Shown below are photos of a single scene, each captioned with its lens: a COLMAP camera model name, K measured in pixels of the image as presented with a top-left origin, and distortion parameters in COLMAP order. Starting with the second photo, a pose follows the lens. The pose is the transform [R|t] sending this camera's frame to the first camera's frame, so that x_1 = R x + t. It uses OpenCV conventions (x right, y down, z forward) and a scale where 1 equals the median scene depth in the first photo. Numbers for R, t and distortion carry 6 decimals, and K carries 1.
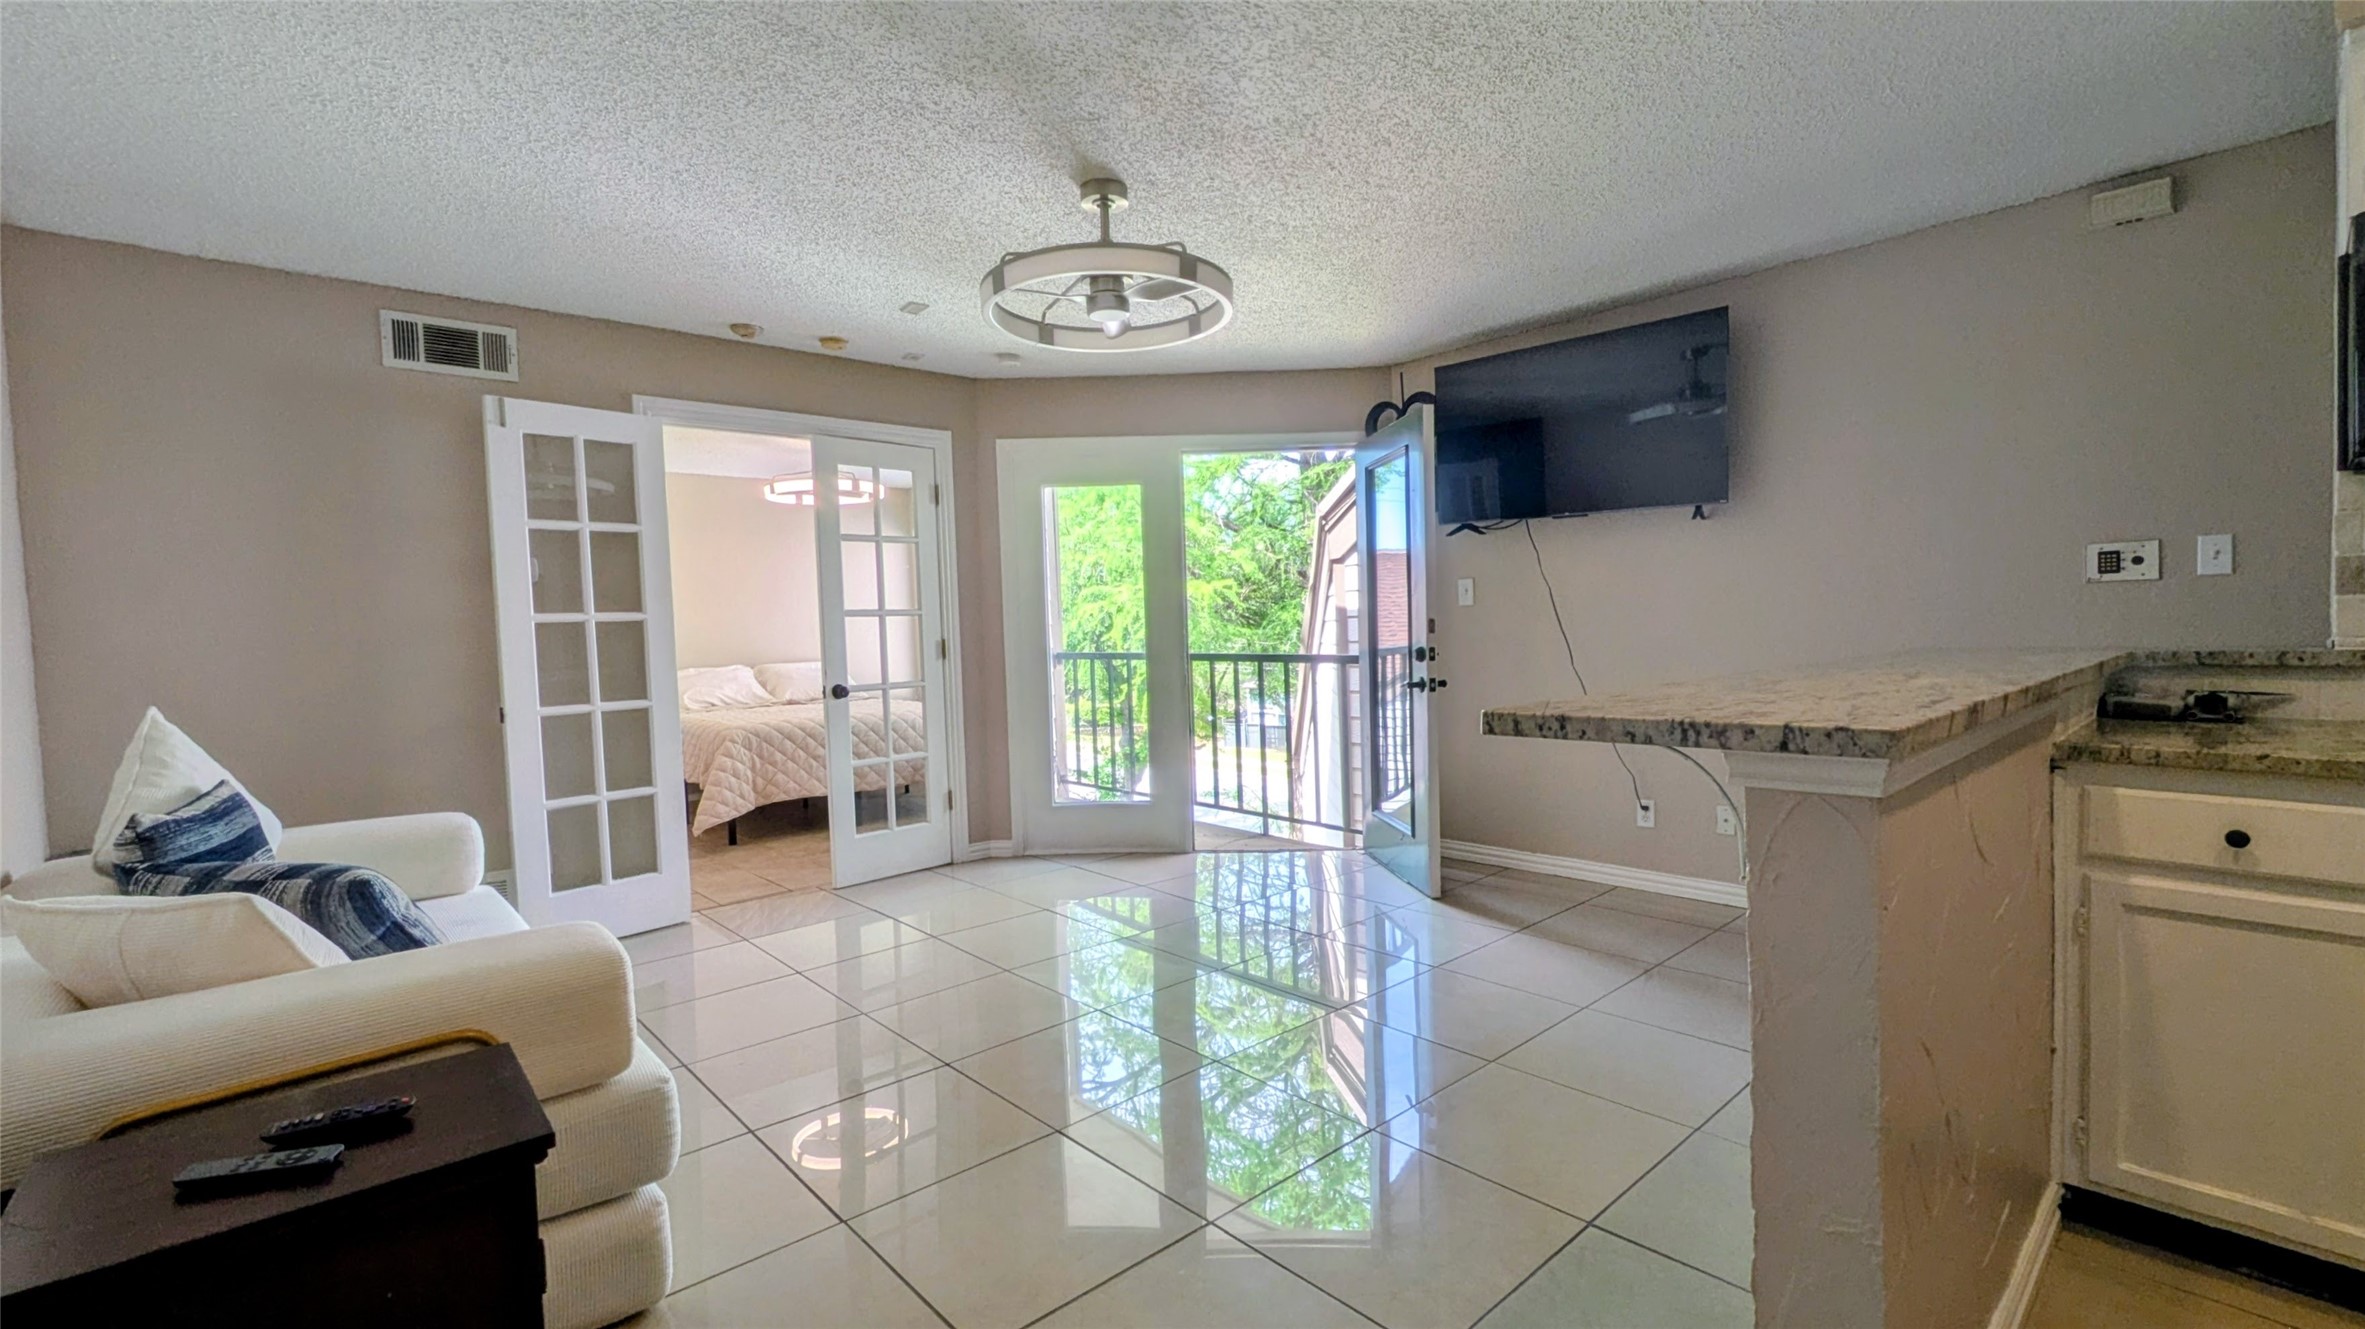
lens RADIAL K [[1000.1, 0, 1183.4], [0, 1000.1, 671.9], [0, 0, 1]] dist [-0.000582, -0.000532]
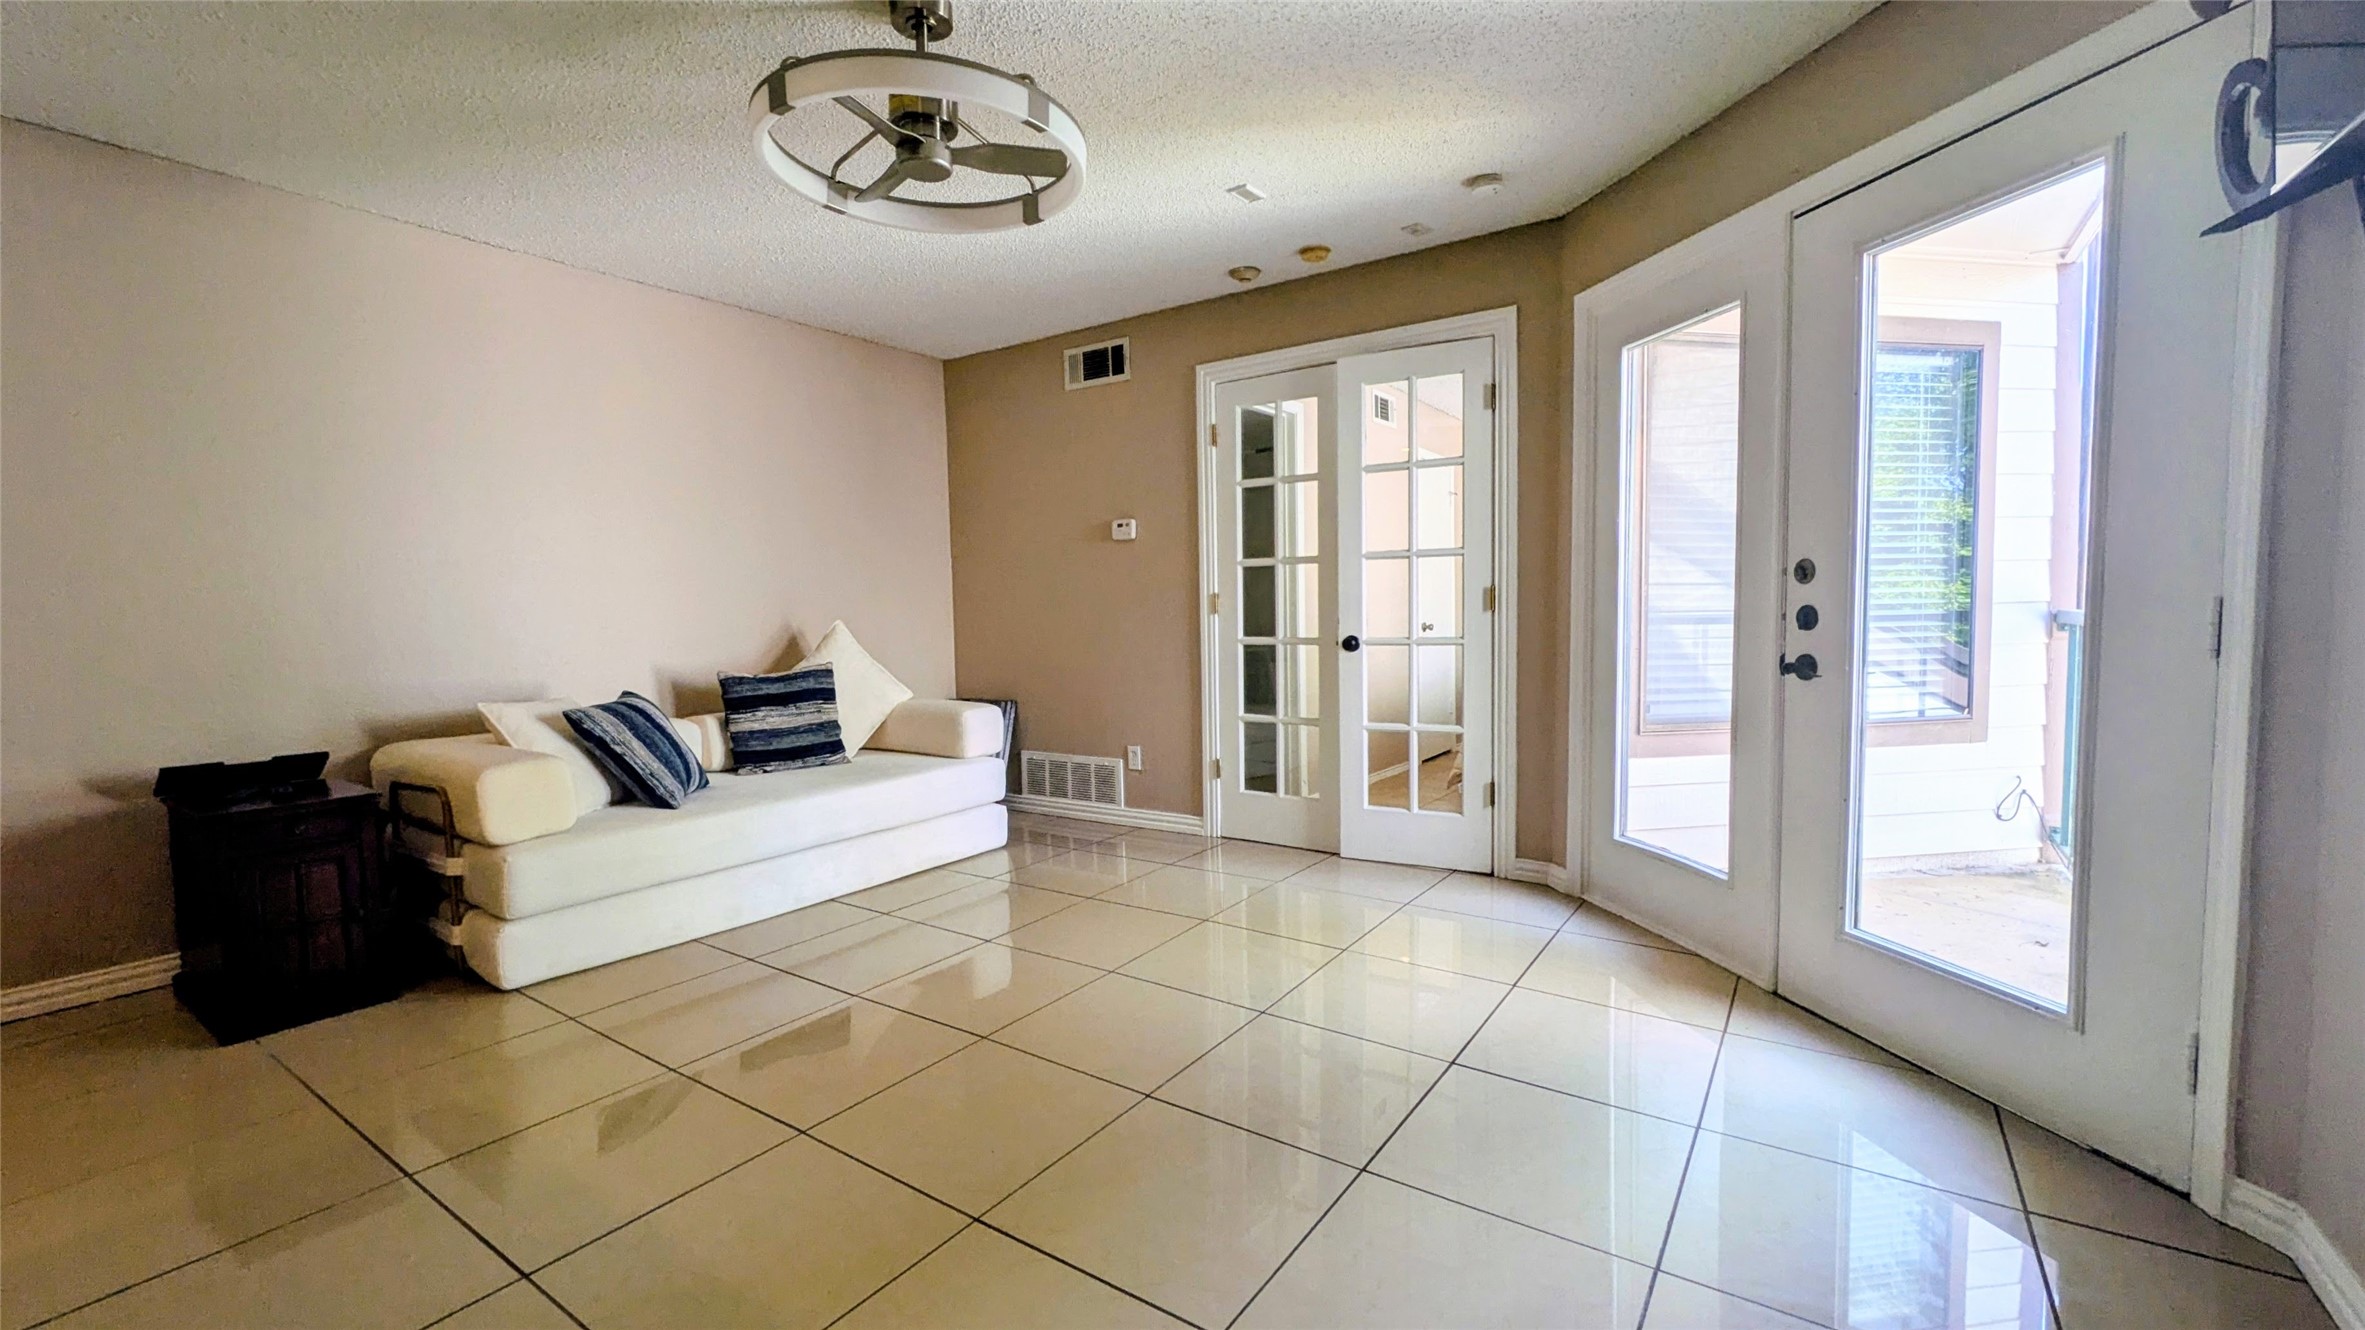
lens RADIAL K [[933.4, 0, 1174.7], [0, 933.4, 673.7], [0, 0, 1]] dist [-0.002114, 0.001081]
pose [[0.242689, 0.095999, -0.965343, 0.482234], [-0.037023, 0.995283, 0.089669, -0.024997], [0.969397, 0.013978, 0.245098, 0.708806]]
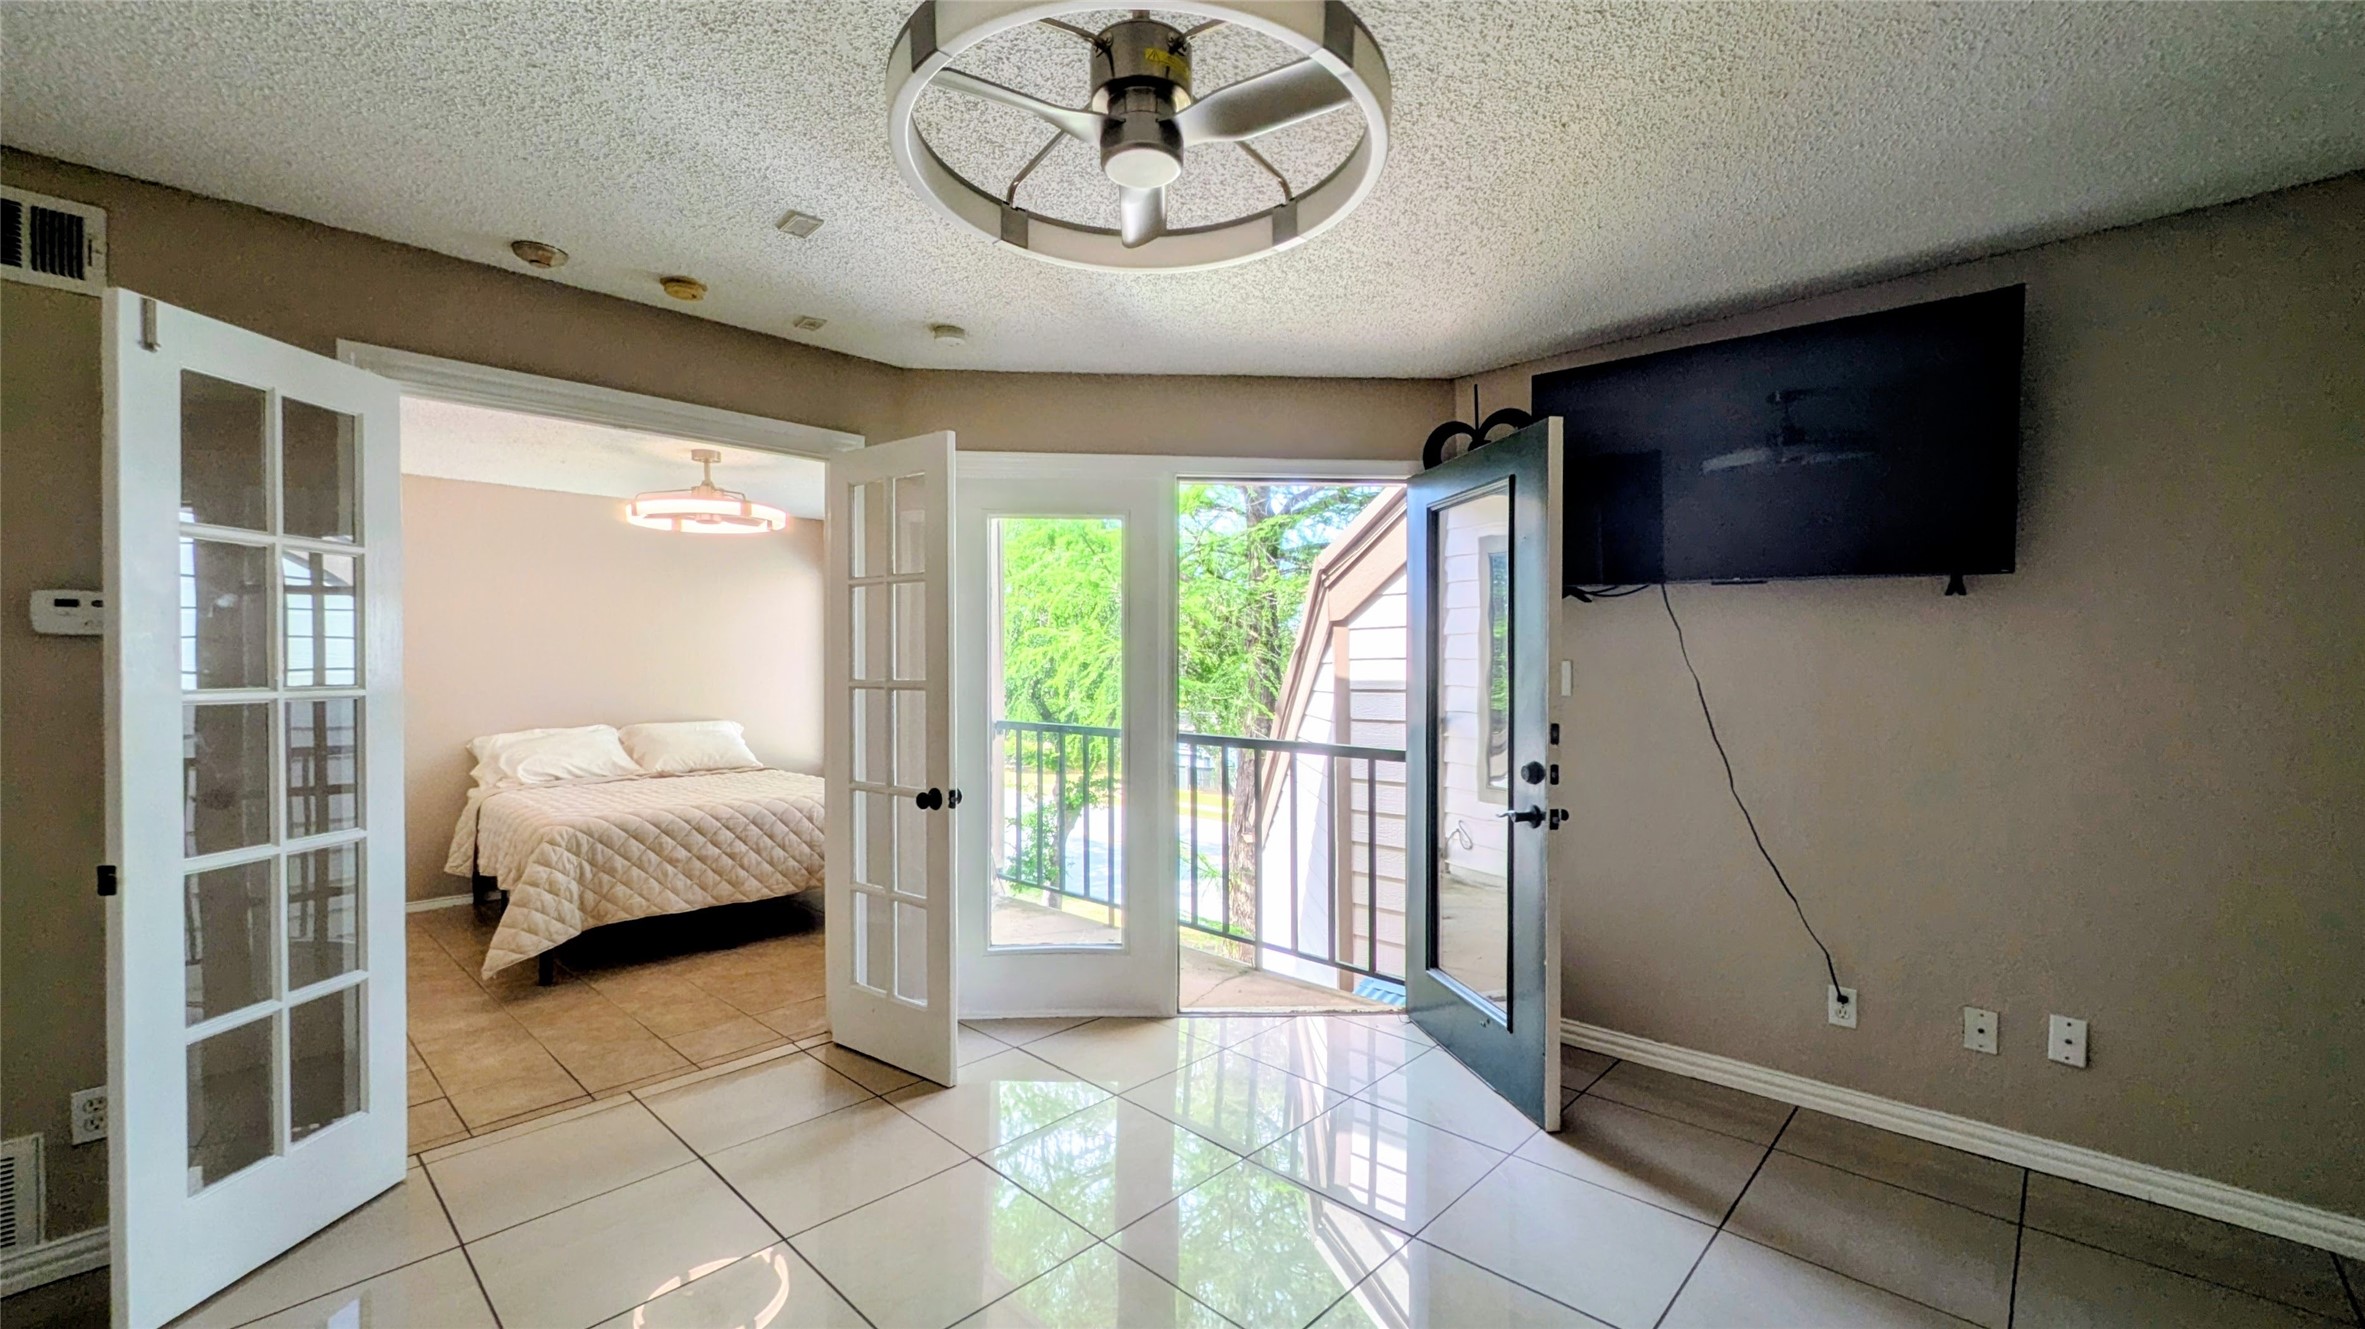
lens RADIAL K [[933.4, 0, 1178.5], [0, 933.4, 665.4], [0, 0, 1]] dist [-0.002114, 0.001081]
pose [[0.996923, 0.028301, 0.073099, -0.059432], [-0.024787, 0.998514, -0.048539, -0.056060], [-0.074364, 0.046578, 0.996143, 0.378458]]
